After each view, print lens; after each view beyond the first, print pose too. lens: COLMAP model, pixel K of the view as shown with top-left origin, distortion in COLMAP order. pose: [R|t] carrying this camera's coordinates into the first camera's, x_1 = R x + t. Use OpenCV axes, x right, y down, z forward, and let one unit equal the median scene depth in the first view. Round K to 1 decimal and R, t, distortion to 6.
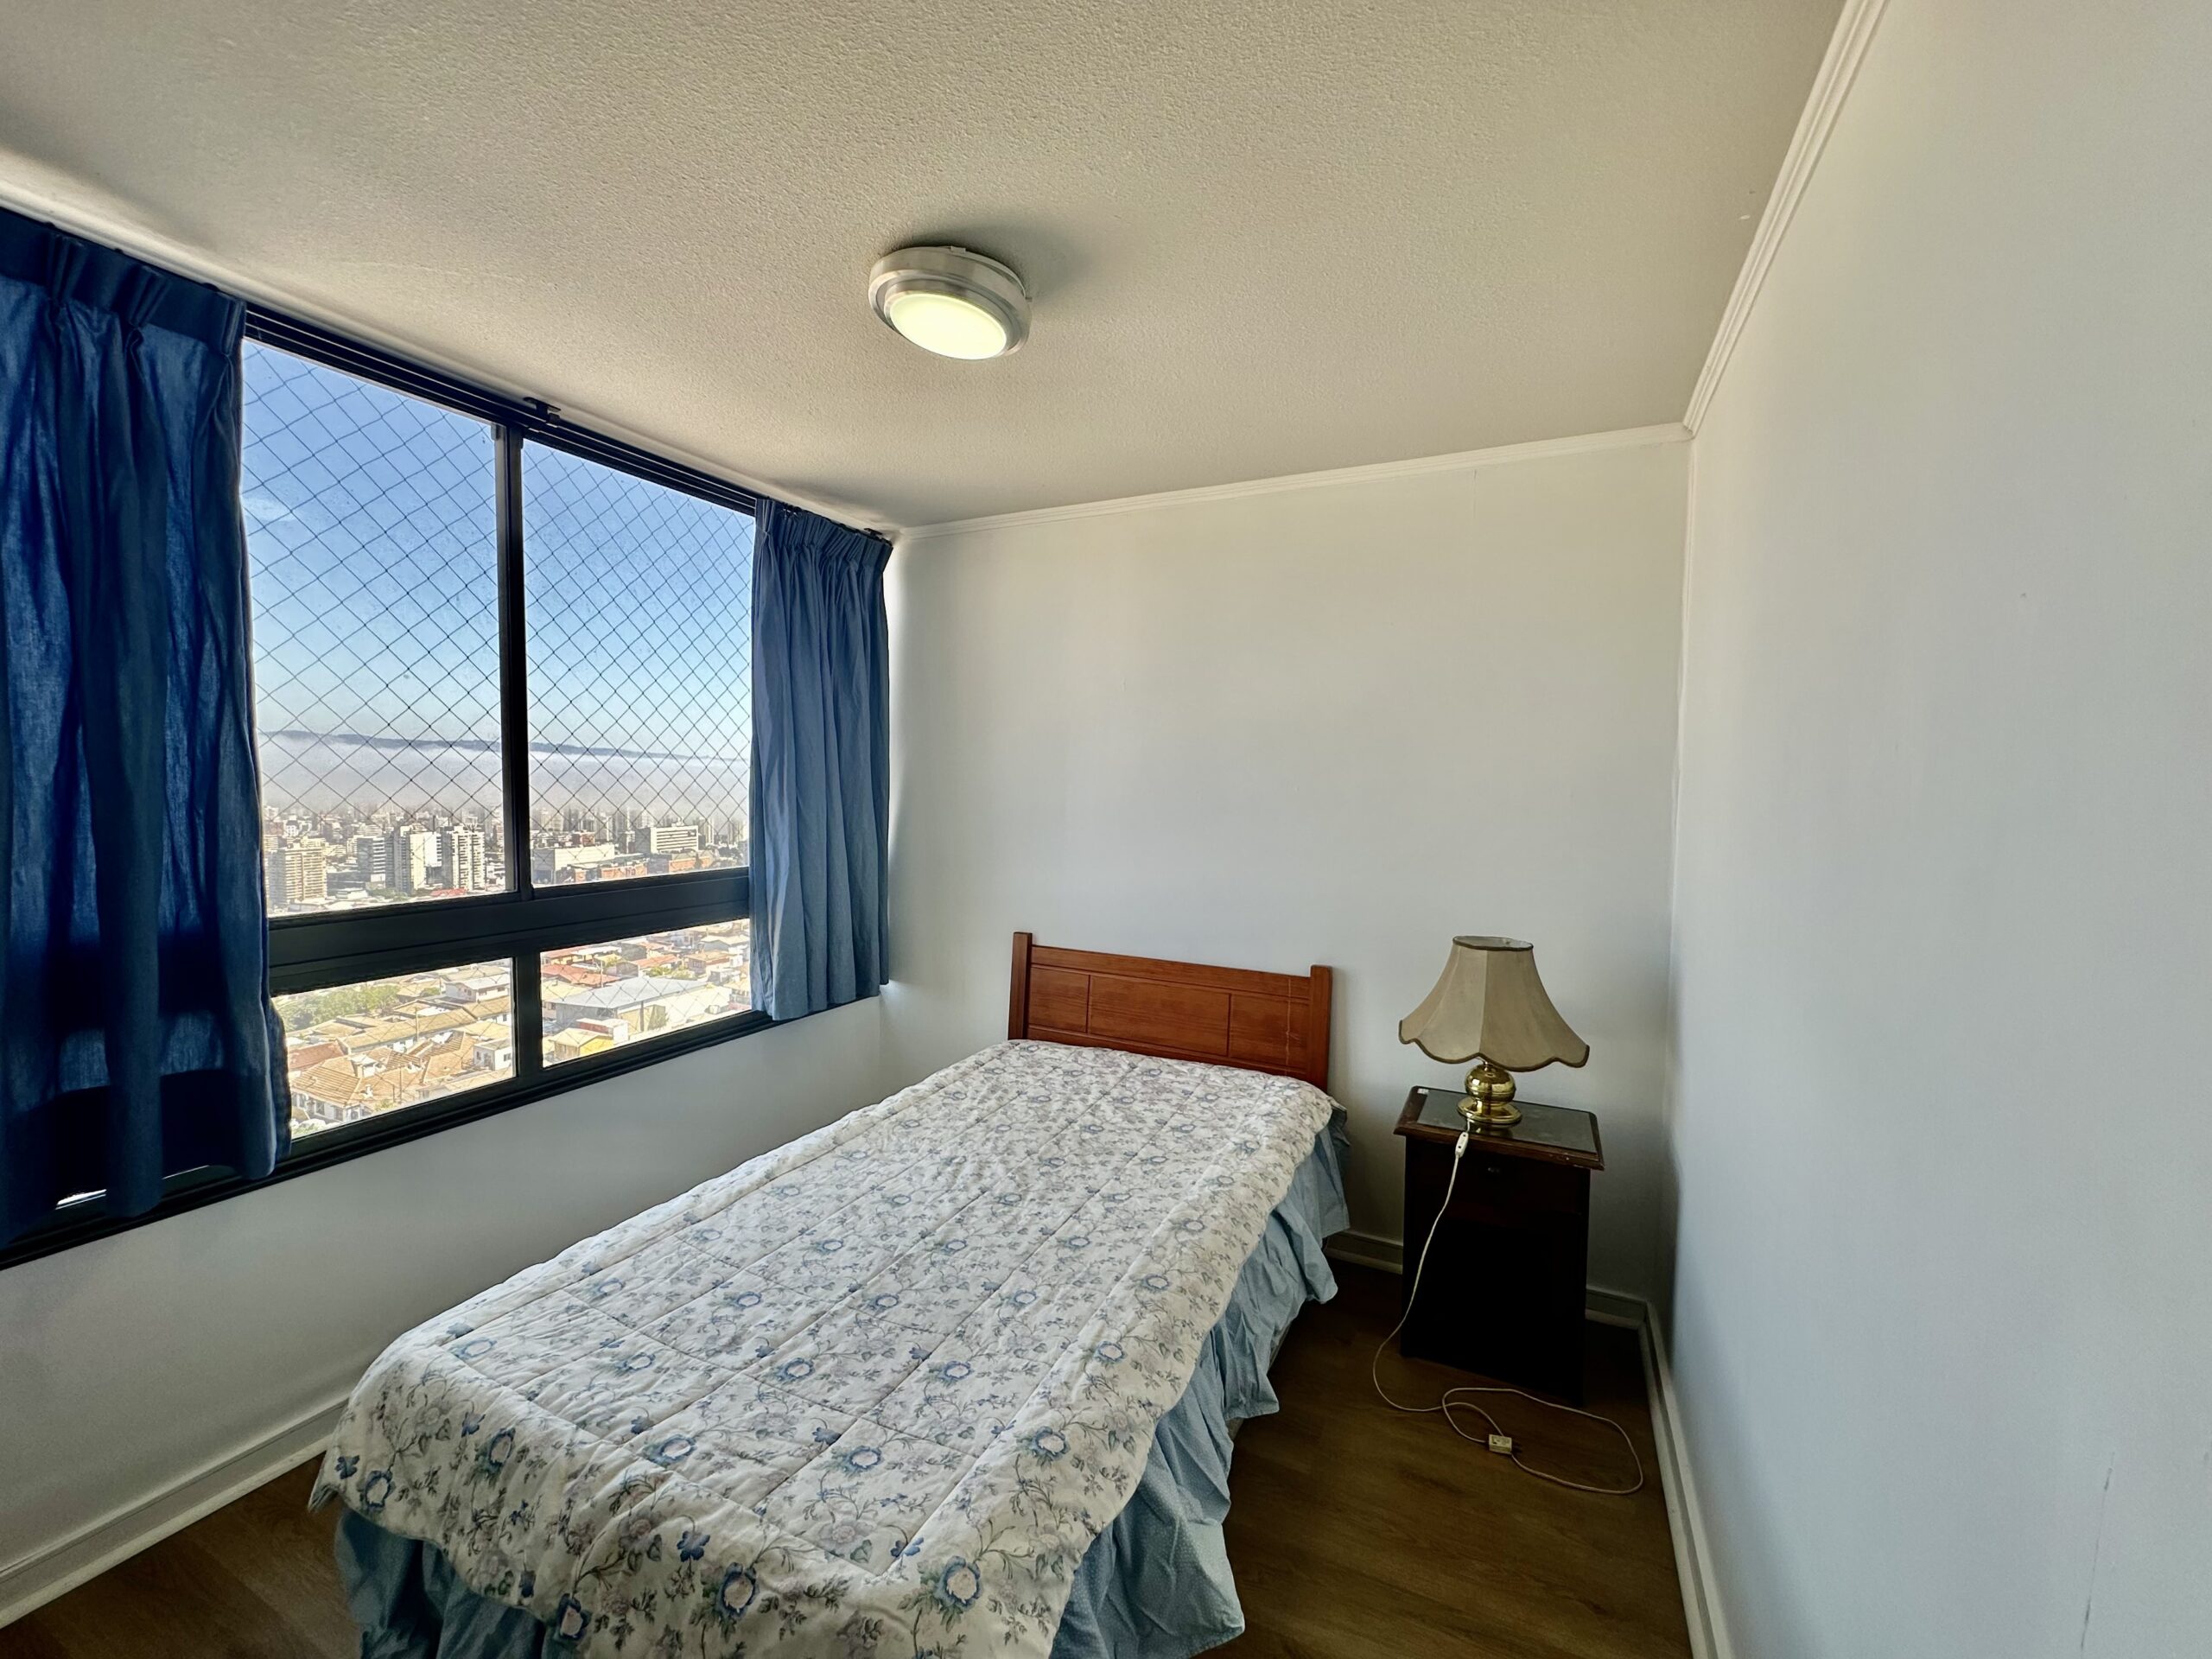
lens RADIAL K [[882.4, 0, 1101.1], [0, 882.4, 833.4], [0, 0, 1]] dist [-0.003716, 0.001336]
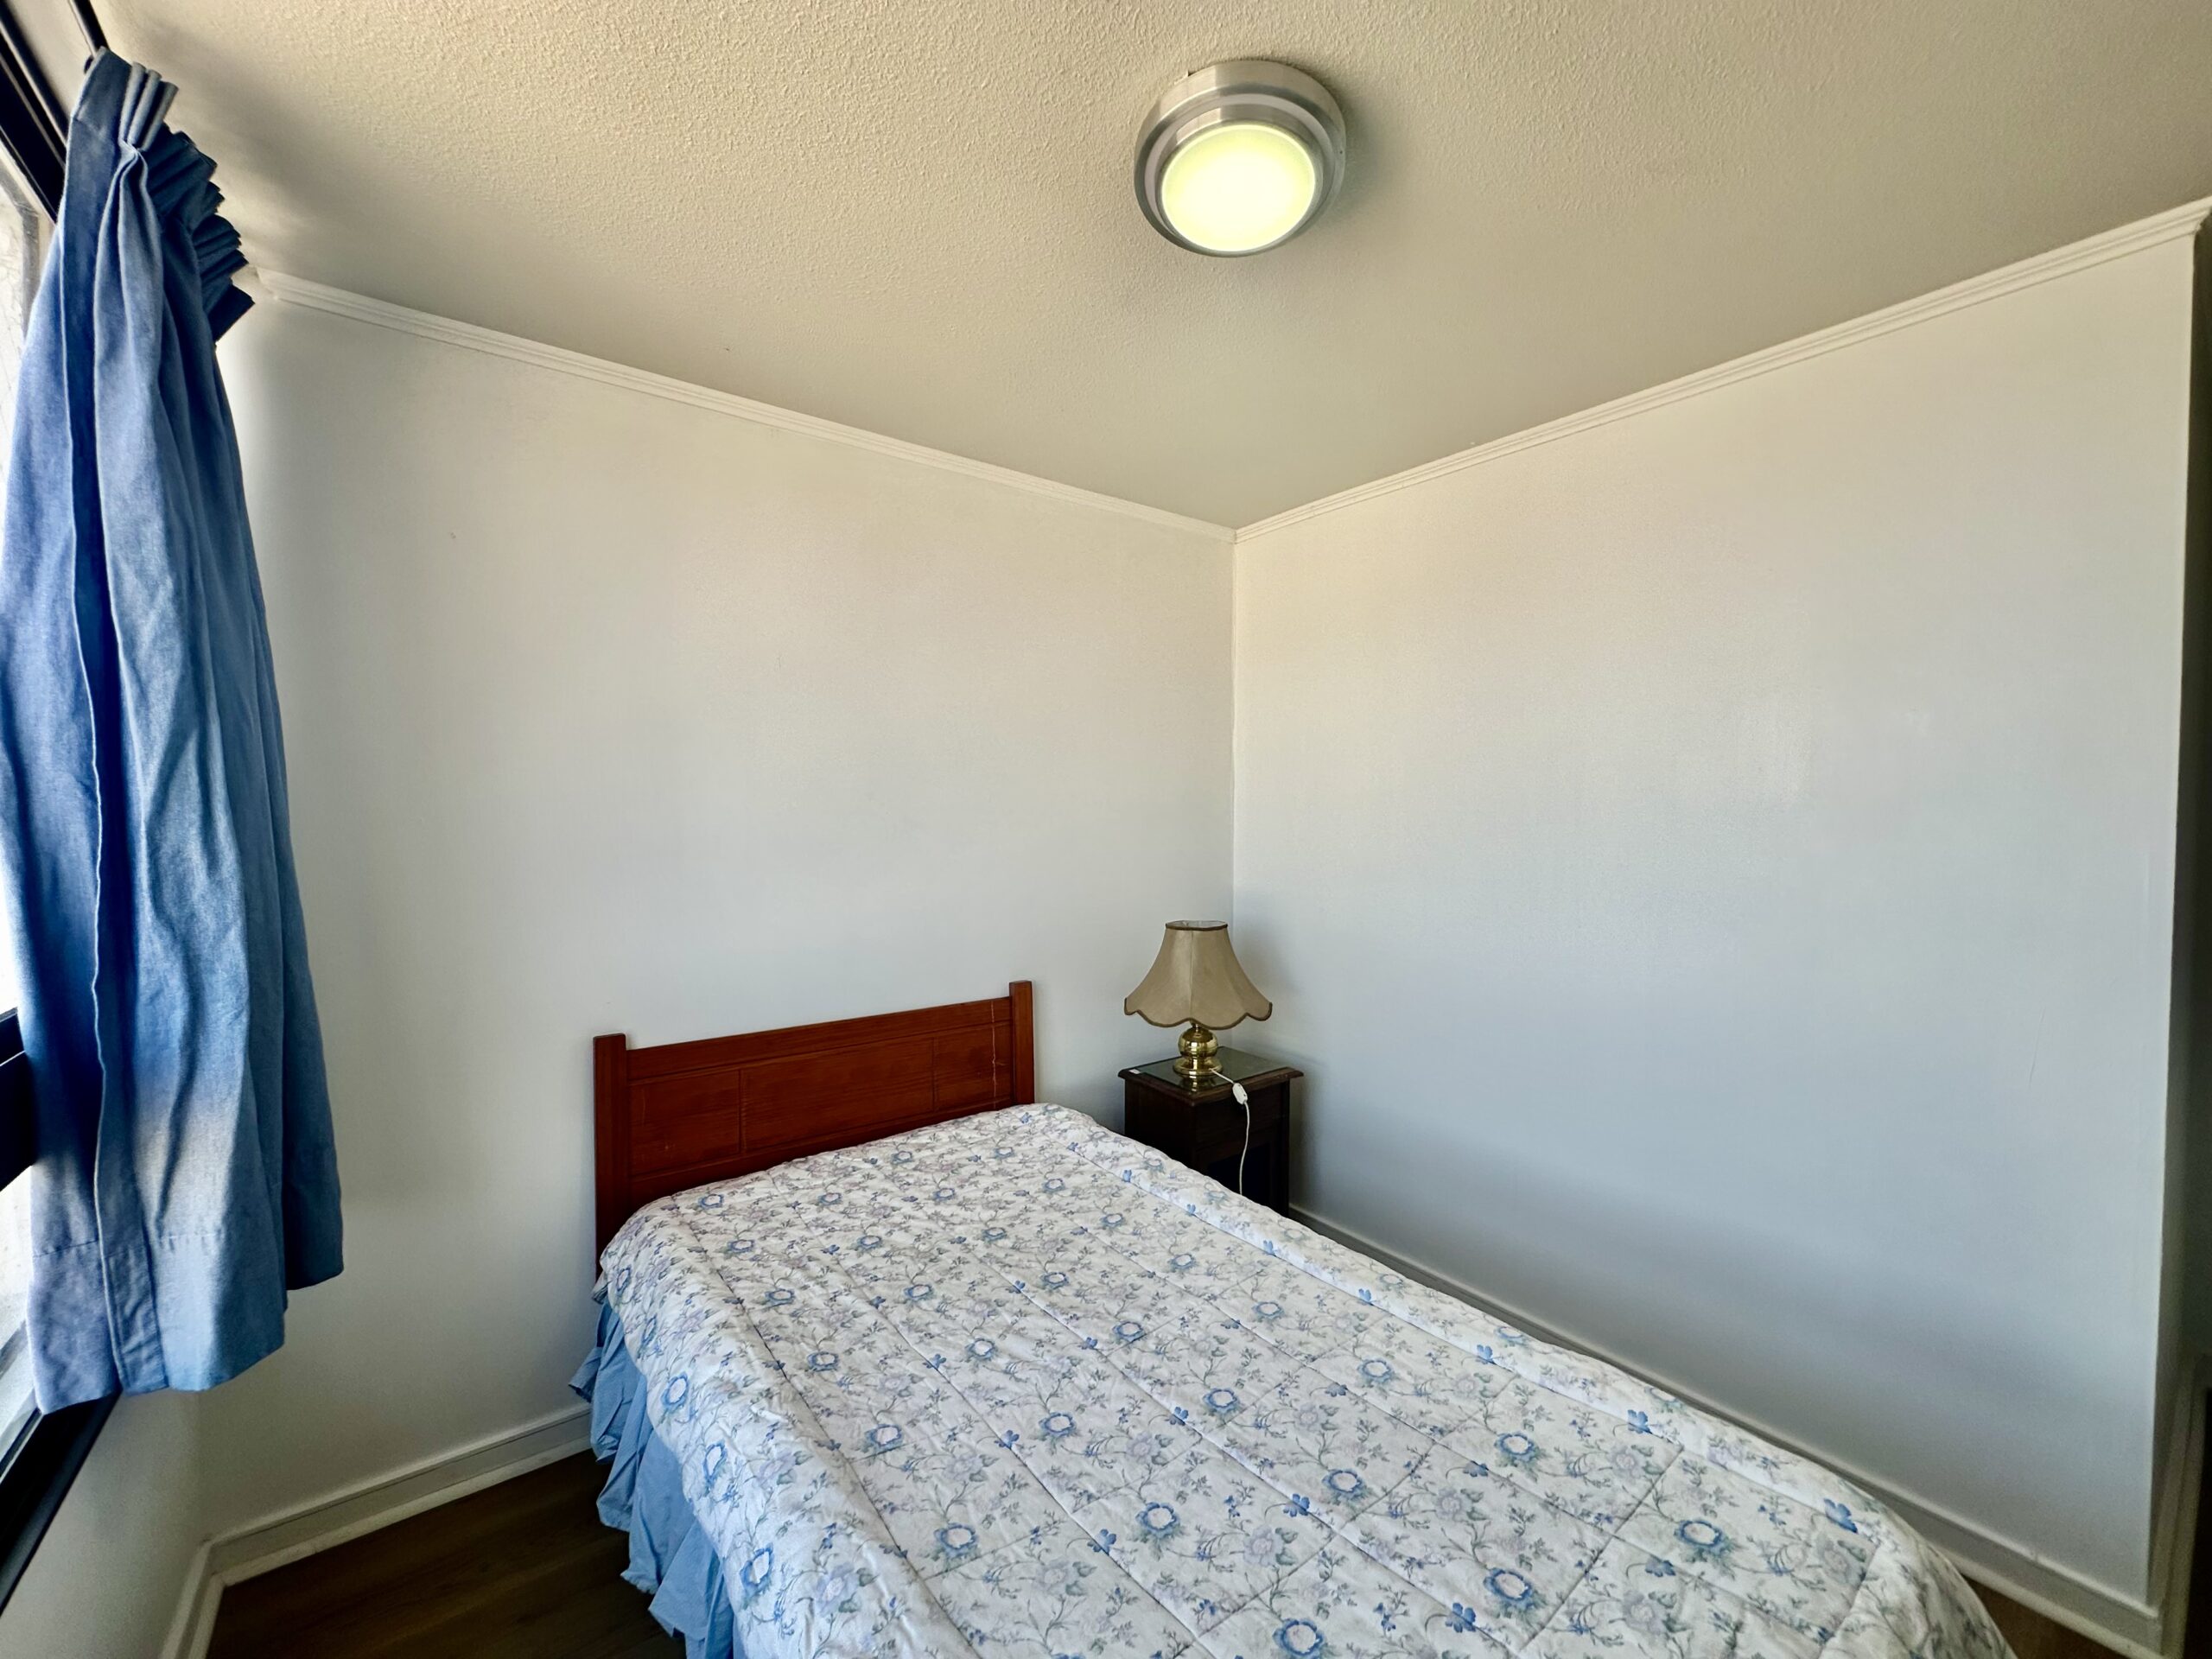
lens RADIAL K [[882.4, 0, 1100.1], [0, 882.4, 881.7], [0, 0, 1]] dist [-0.003716, 0.001336]
pose [[0.448907, -0.091359, 0.888896, -0.634426], [0.056727, 0.995667, 0.073685, -0.028474], [-0.891776, 0.017347, 0.452145, 0.557294]]
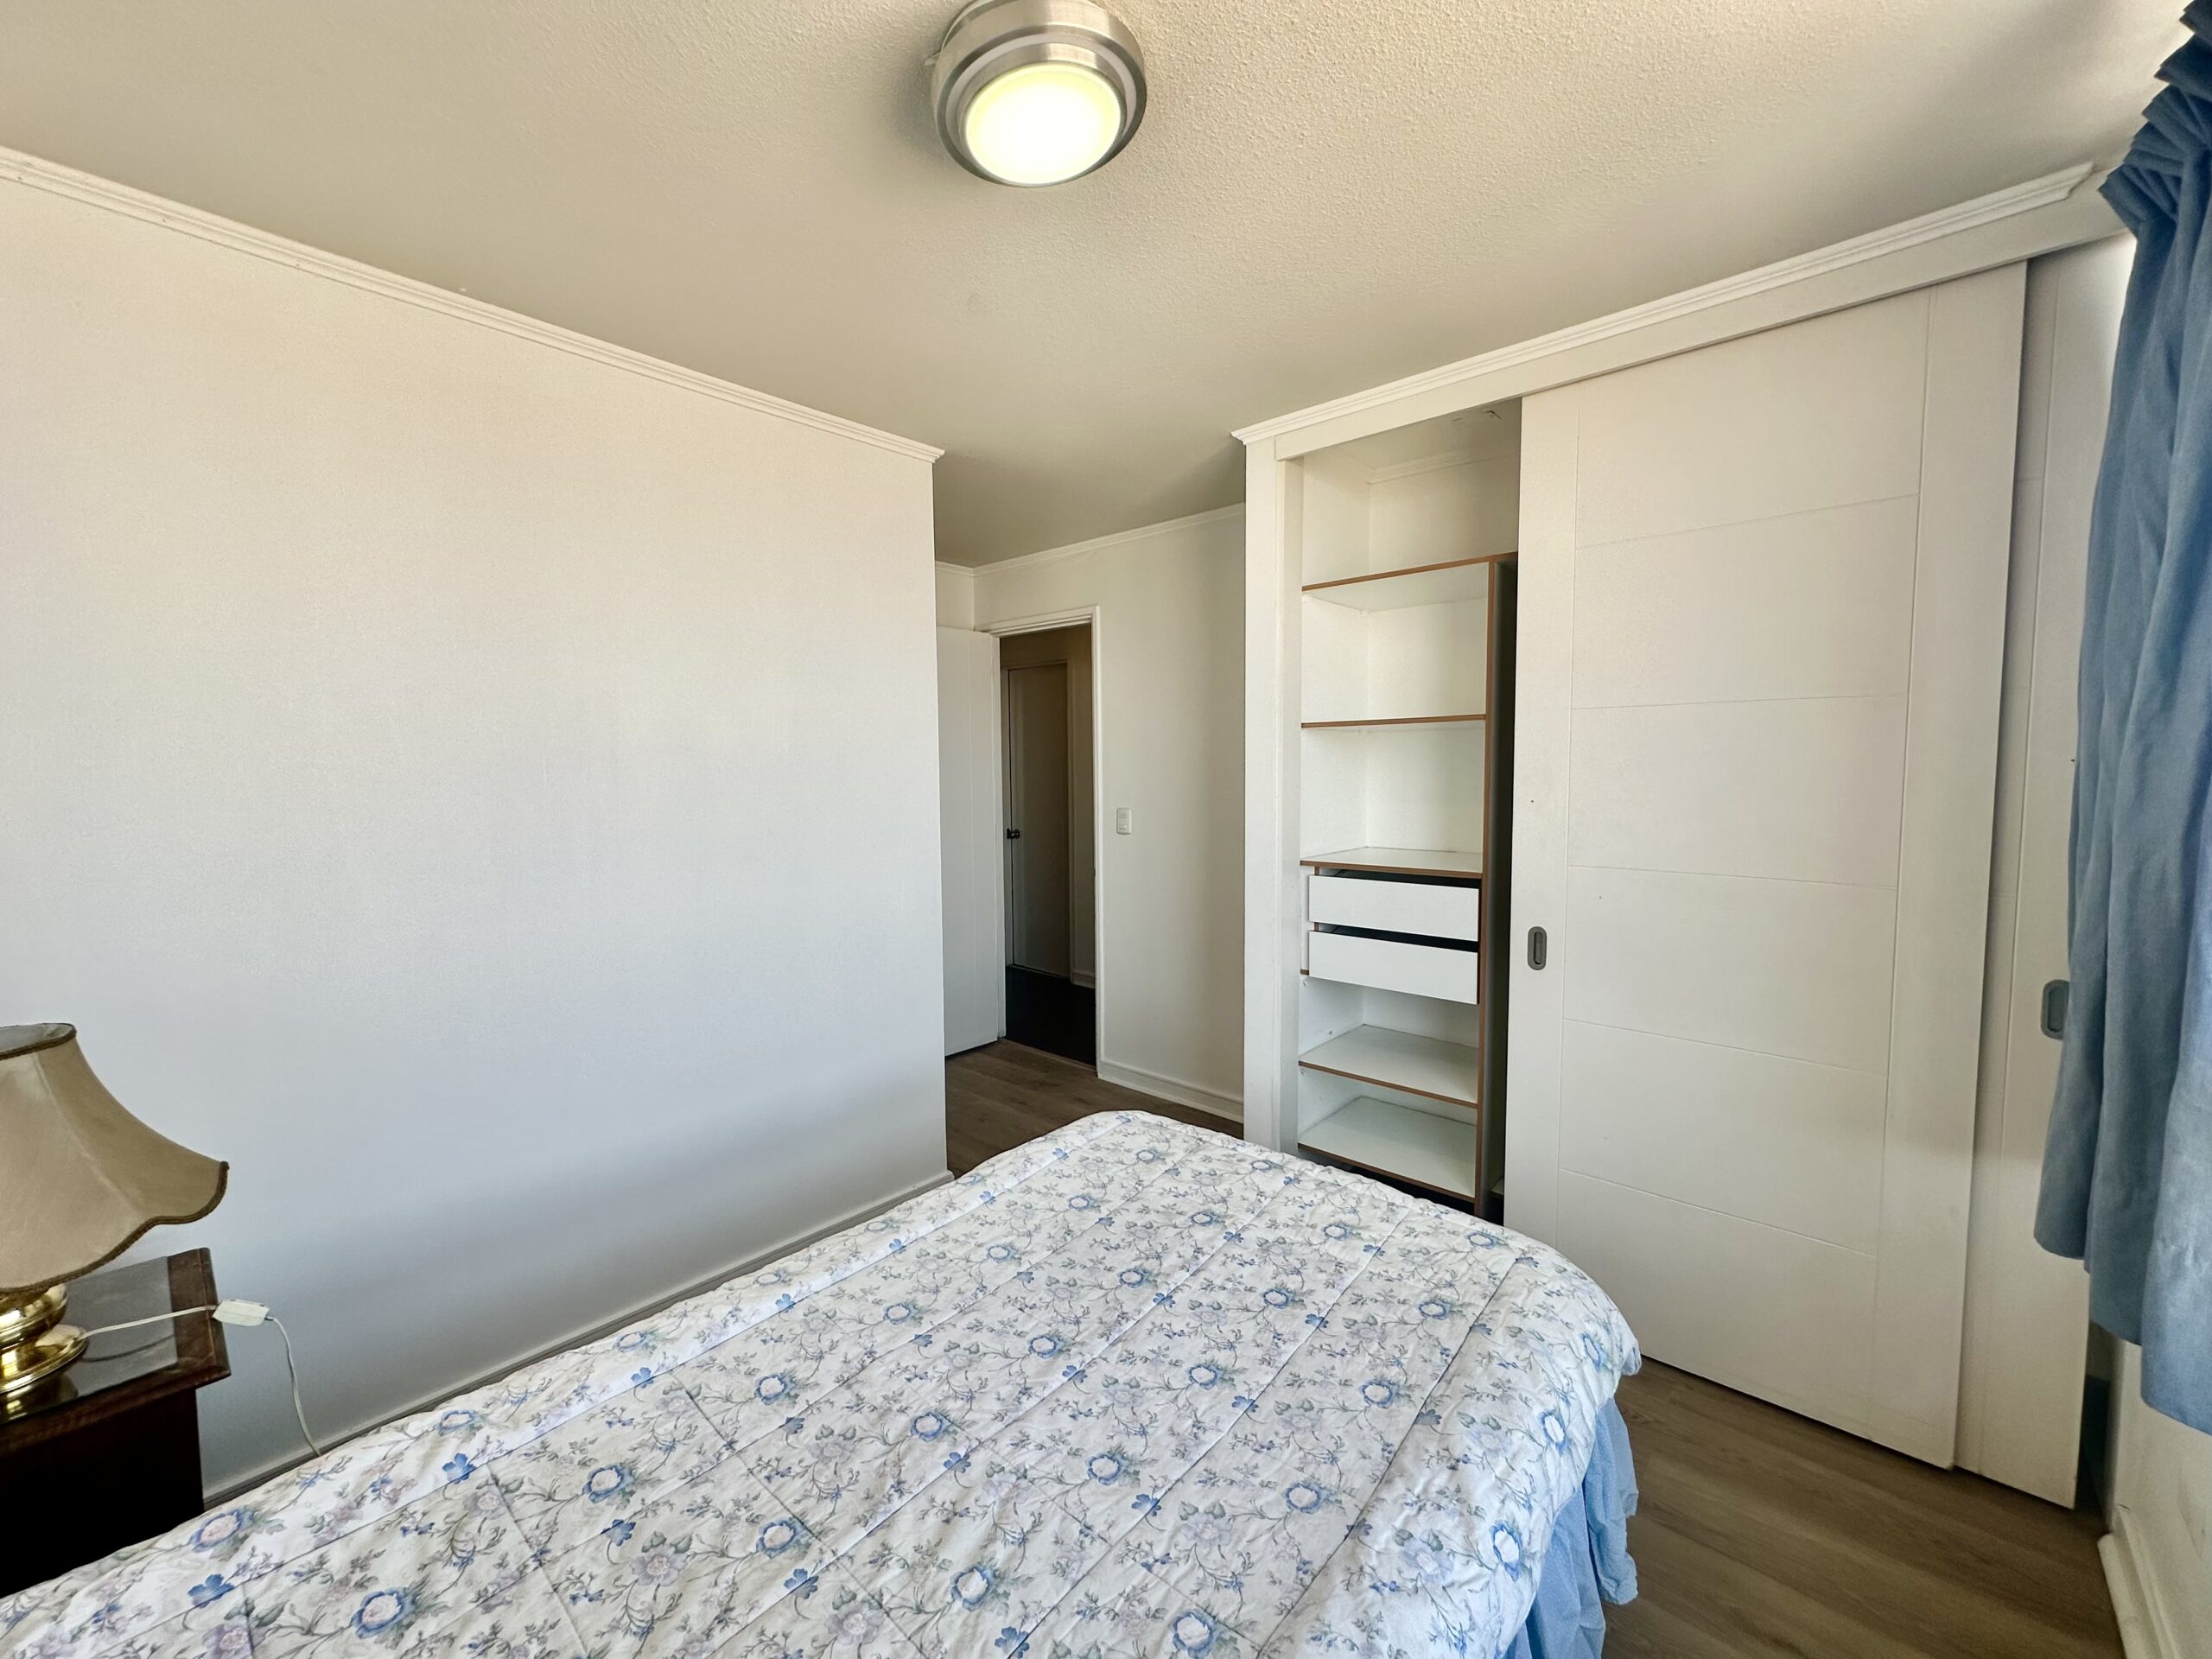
lens RADIAL K [[882.4, 0, 1107.6], [0, 882.4, 815.2], [0, 0, 1]] dist [-0.003716, 0.001336]
pose [[-0.963493, -0.011286, 0.267494, -0.312879], [0.019176, 0.993636, 0.110994, -0.054387], [-0.267044, 0.112071, -0.957145, 1.248306]]
